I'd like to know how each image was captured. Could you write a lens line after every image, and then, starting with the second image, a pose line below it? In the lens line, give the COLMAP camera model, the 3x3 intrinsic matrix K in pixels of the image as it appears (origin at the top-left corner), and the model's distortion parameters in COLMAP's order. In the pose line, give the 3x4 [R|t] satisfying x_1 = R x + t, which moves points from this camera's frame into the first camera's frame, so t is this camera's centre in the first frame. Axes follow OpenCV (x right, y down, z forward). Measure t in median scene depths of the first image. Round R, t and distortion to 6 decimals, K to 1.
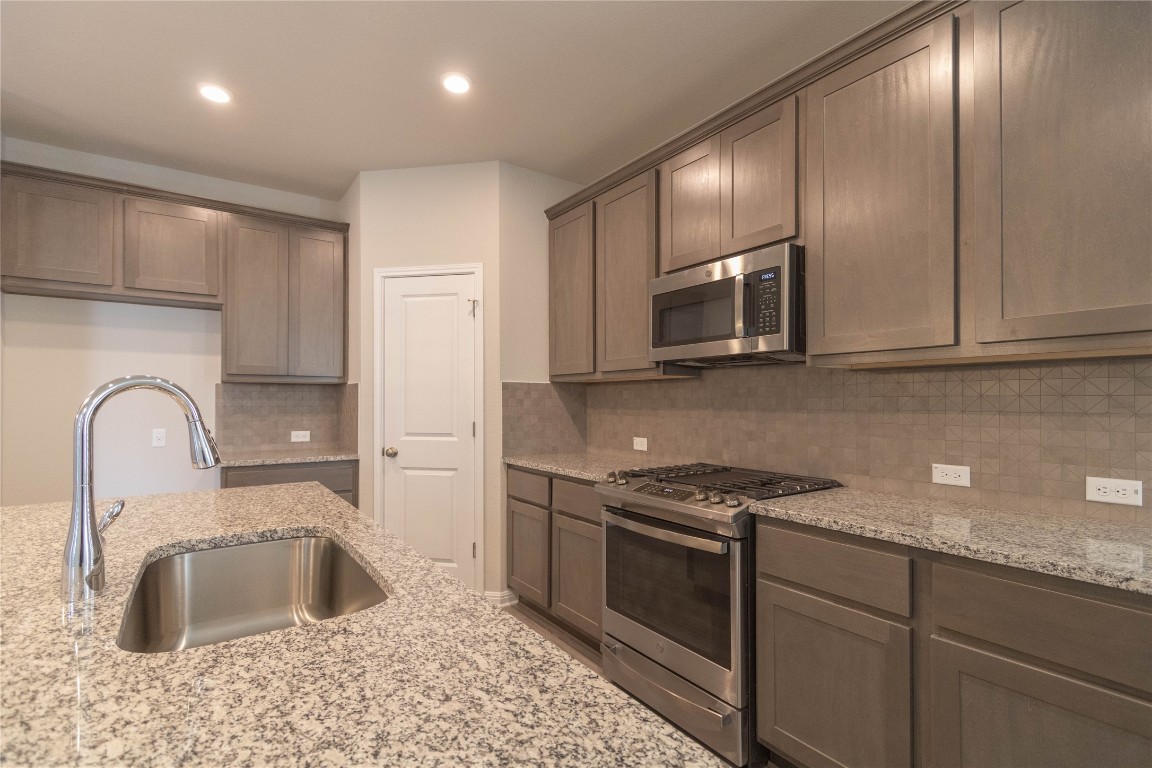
lens RADIAL K [[541.9, 0, 587.7], [0, 541.9, 400.7], [0, 0, 1]] dist [0.012588, -0.003851]
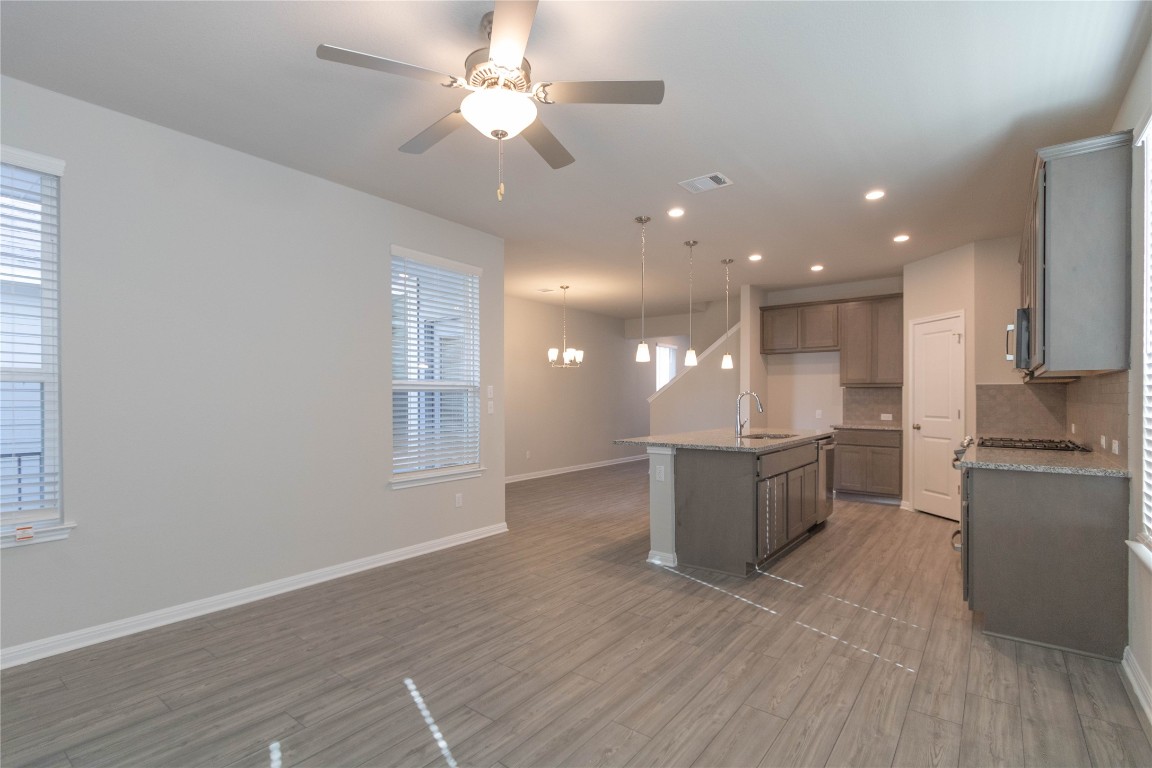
lens RADIAL K [[541.9, 0, 589.2], [0, 541.9, 395.4], [0, 0, 1]] dist [0.012588, -0.003851]
pose [[0.325580, -0.003446, -0.945508, 0.944897], [0.002608, 0.999993, -0.002746, -0.001596], [0.945511, -0.001571, 0.325587, -0.547710]]
